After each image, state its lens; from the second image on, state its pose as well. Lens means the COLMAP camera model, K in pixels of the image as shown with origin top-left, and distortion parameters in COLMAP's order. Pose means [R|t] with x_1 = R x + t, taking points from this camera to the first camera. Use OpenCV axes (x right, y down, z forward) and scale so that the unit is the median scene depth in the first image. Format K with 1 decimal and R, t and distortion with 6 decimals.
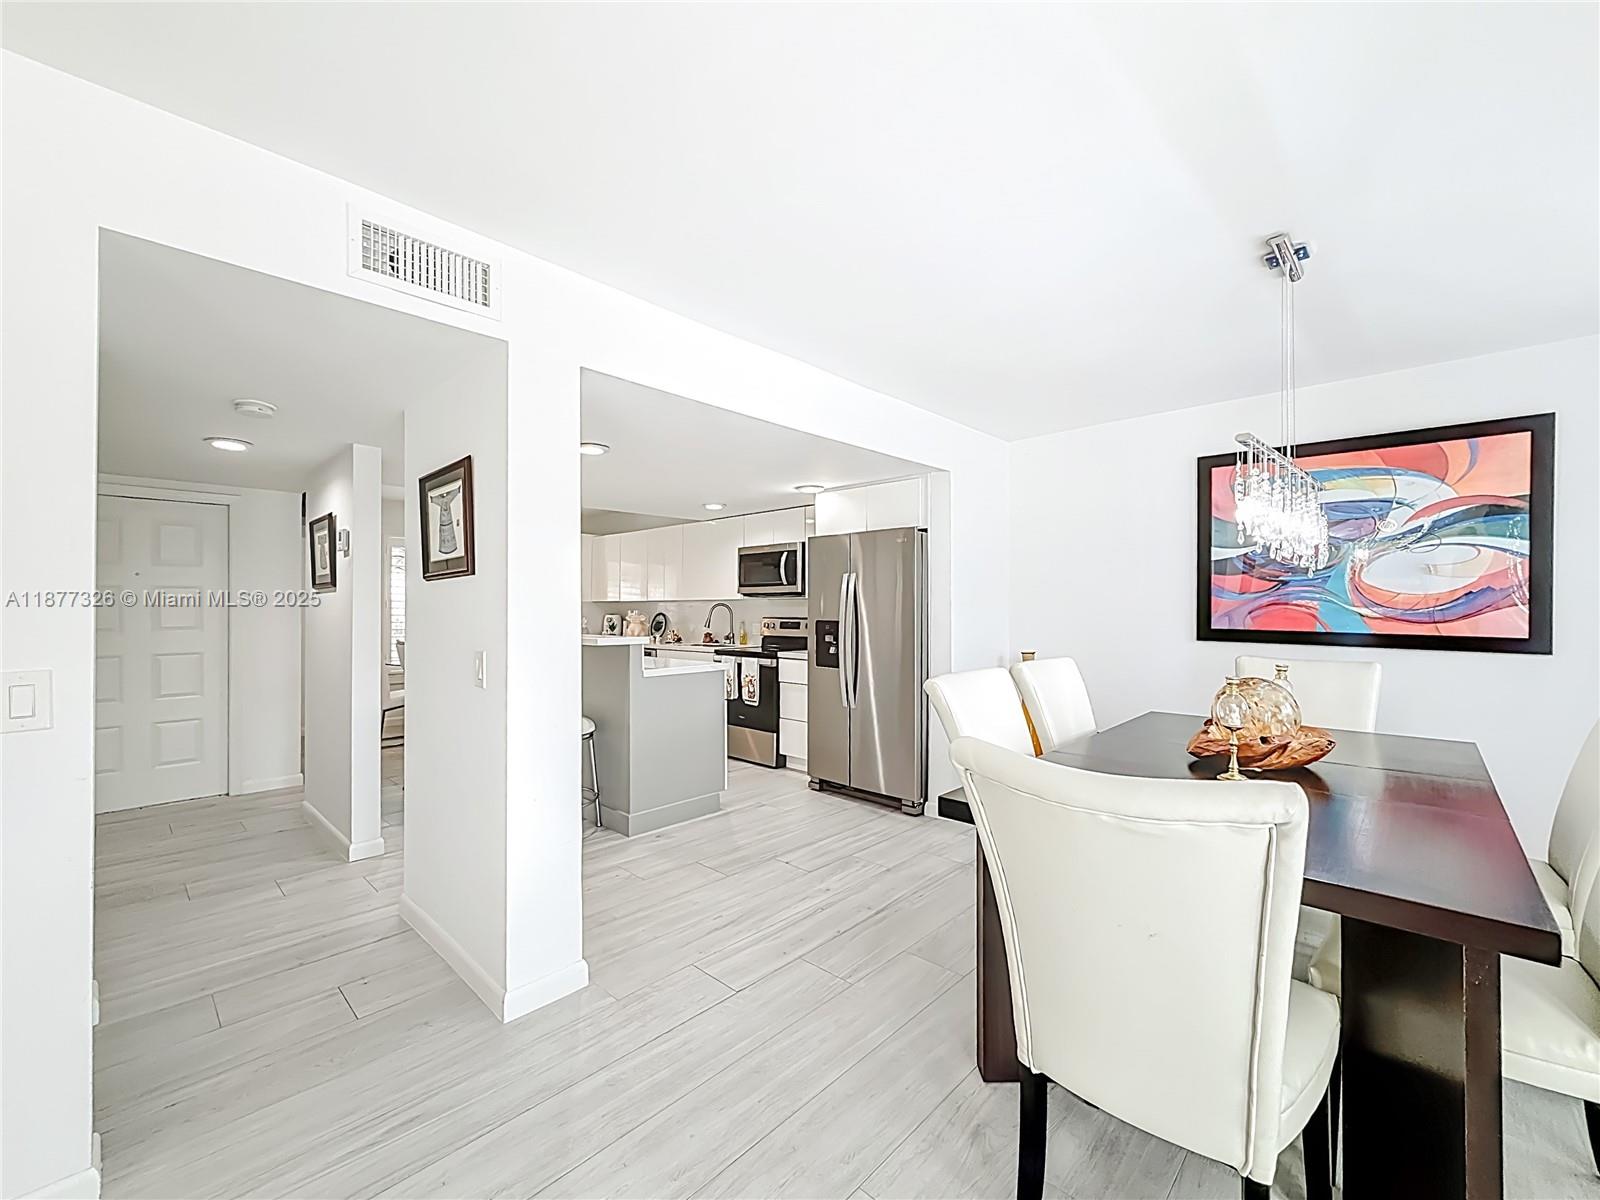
lens RADIAL K [[655.0, 0, 803.4], [0, 655.0, 600.5], [0, 0, 1]] dist [0.000441, -0.000339]
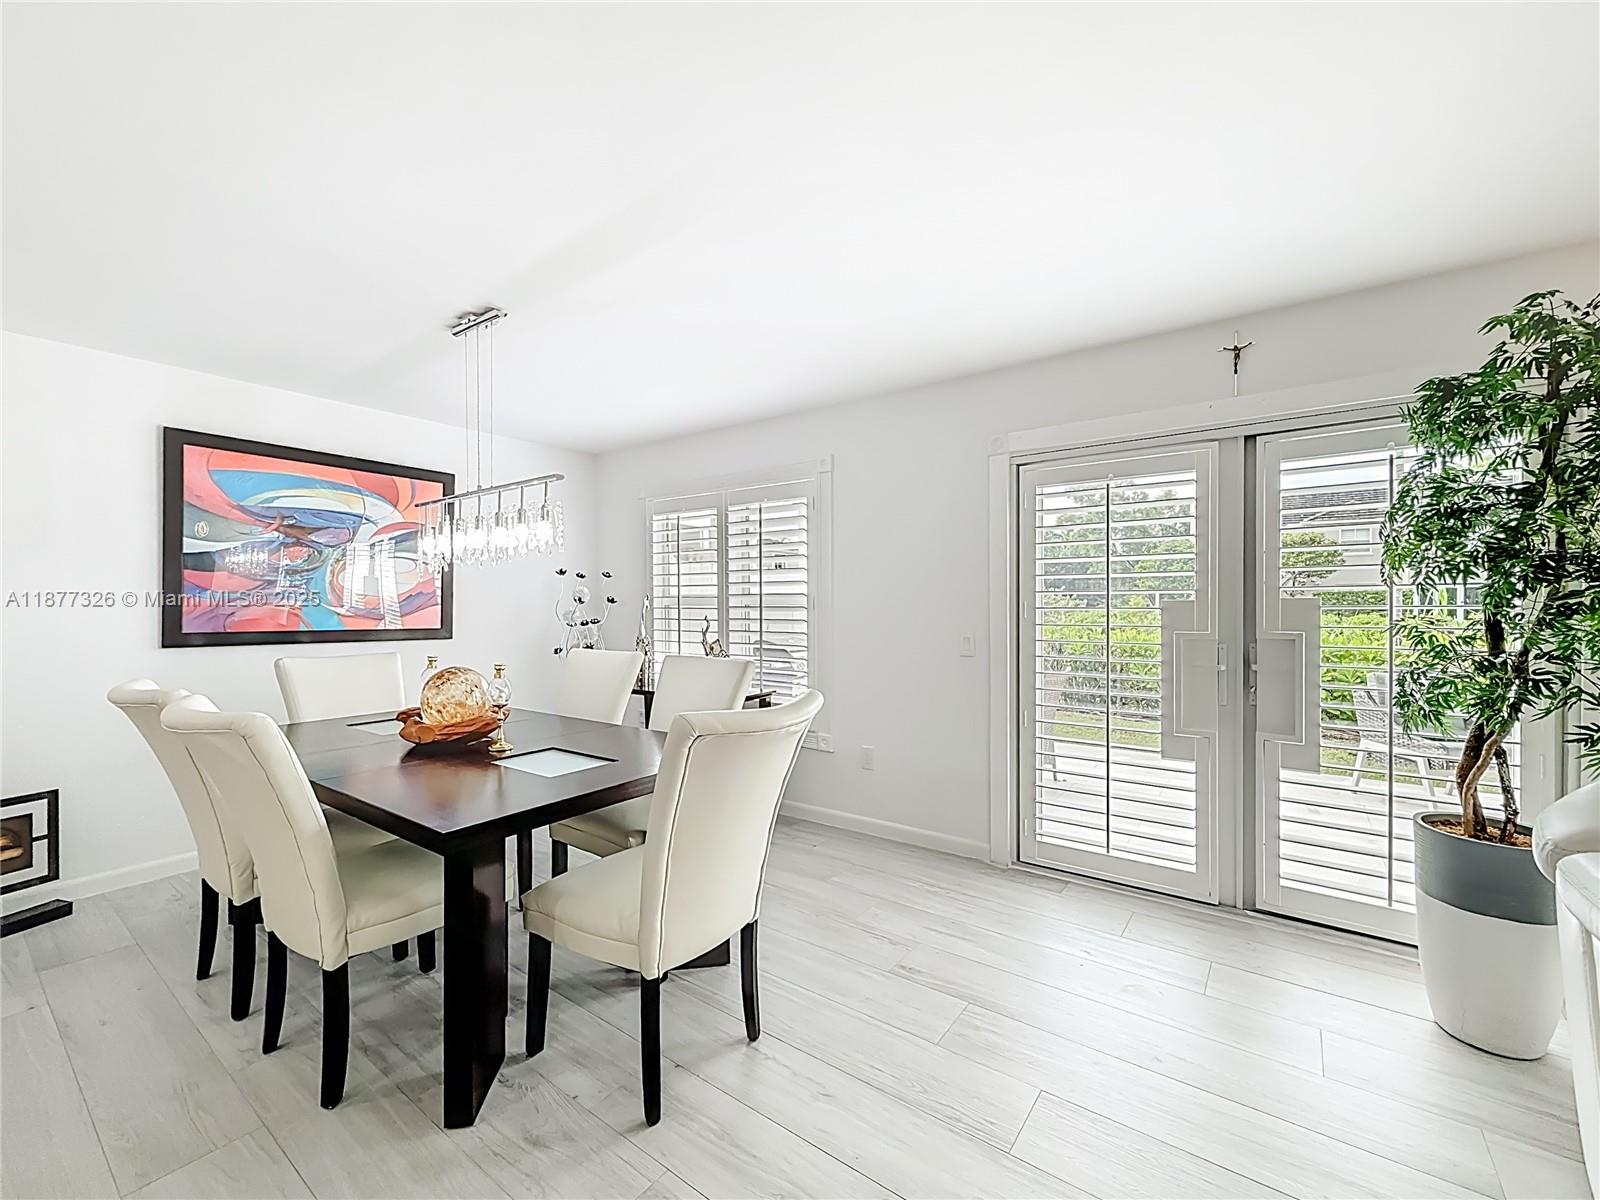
lens RADIAL K [[655.0, 0, 795.4], [0, 655.0, 606.2], [0, 0, 1]] dist [0.000441, -0.000339]
pose [[-0.105084, -0.001454, 0.994462, -0.347583], [-0.004251, 0.999990, 0.001012, 0.004679], [-0.994454, -0.004121, -0.105089, 0.333901]]
